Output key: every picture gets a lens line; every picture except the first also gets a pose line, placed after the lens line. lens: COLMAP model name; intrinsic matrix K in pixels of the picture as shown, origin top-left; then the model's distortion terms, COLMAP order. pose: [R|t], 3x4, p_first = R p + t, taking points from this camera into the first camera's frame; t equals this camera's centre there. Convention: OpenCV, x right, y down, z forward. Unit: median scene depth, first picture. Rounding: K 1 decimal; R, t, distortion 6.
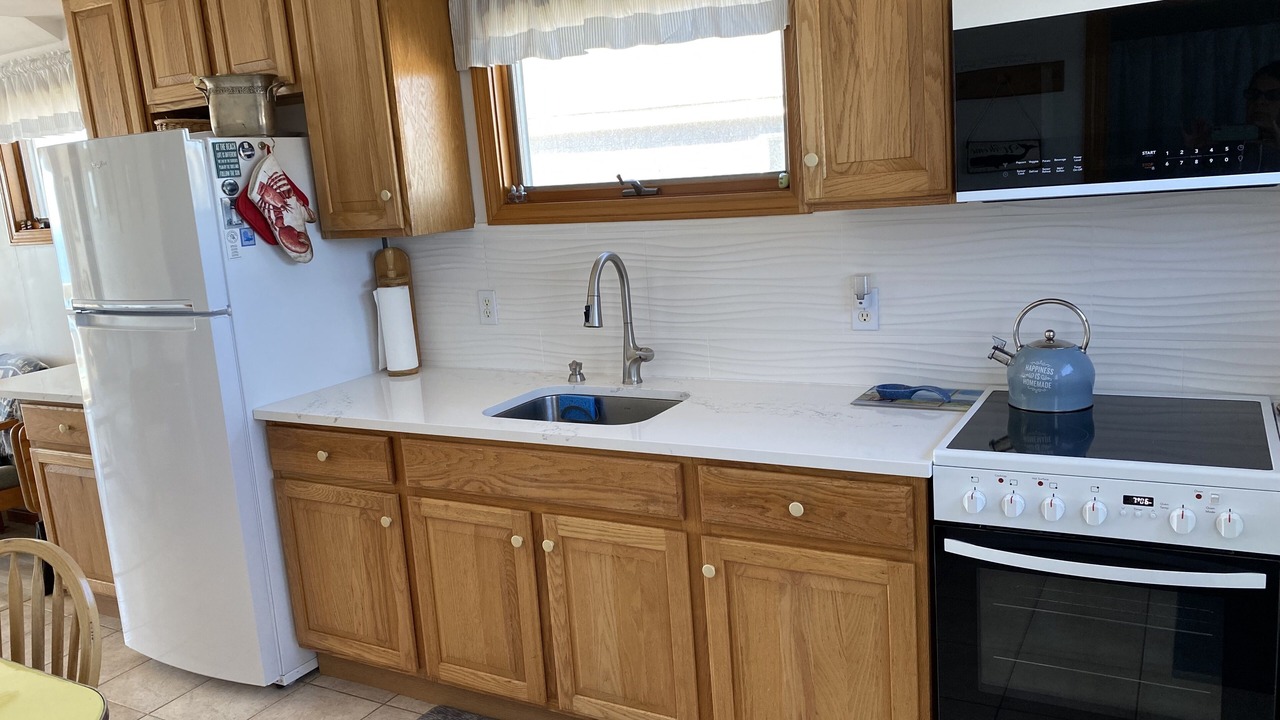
lens RADIAL K [[983.1, 0, 639.2], [0, 983.1, 351.2], [0, 0, 1]] dist [0.033278, -0.047039]
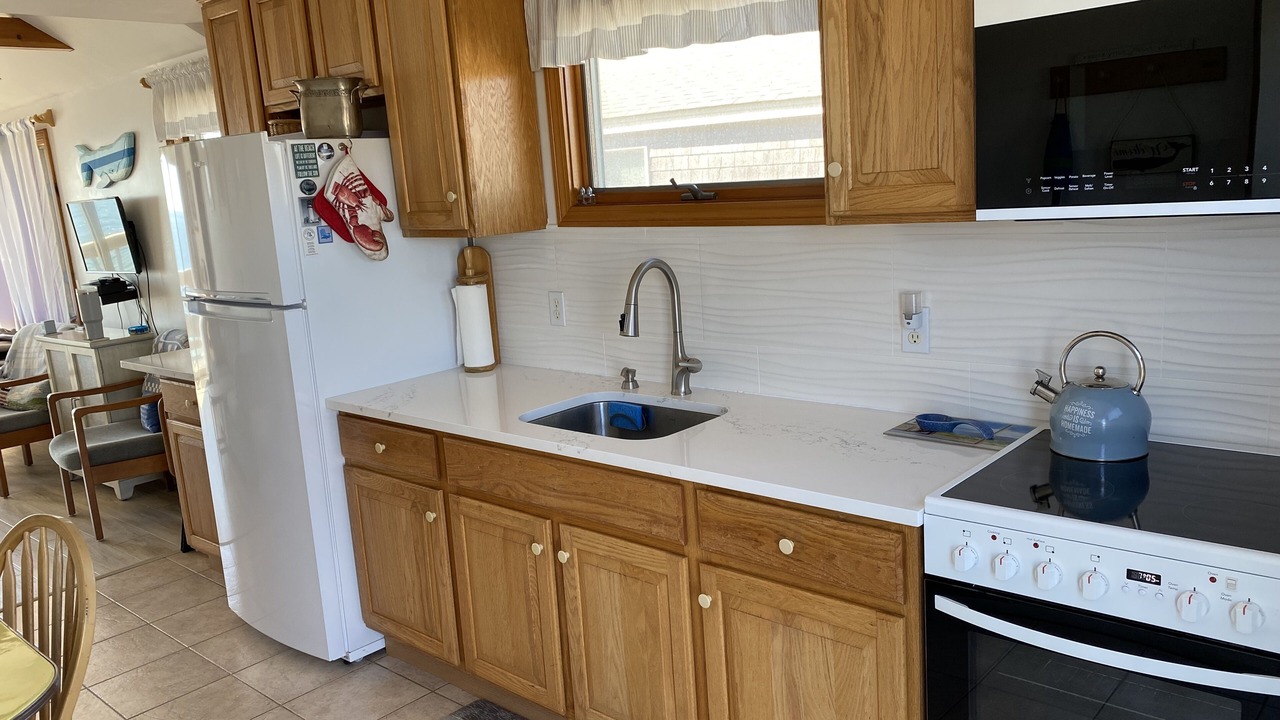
lens RADIAL K [[983.1, 0, 640.8], [0, 983.1, 356.2], [0, 0, 1]] dist [0.033278, -0.047039]
pose [[0.977346, 0.047246, -0.206305, 0.168540], [-0.043277, 0.998782, 0.023715, -0.028718], [0.207175, -0.014250, 0.978200, 0.048692]]
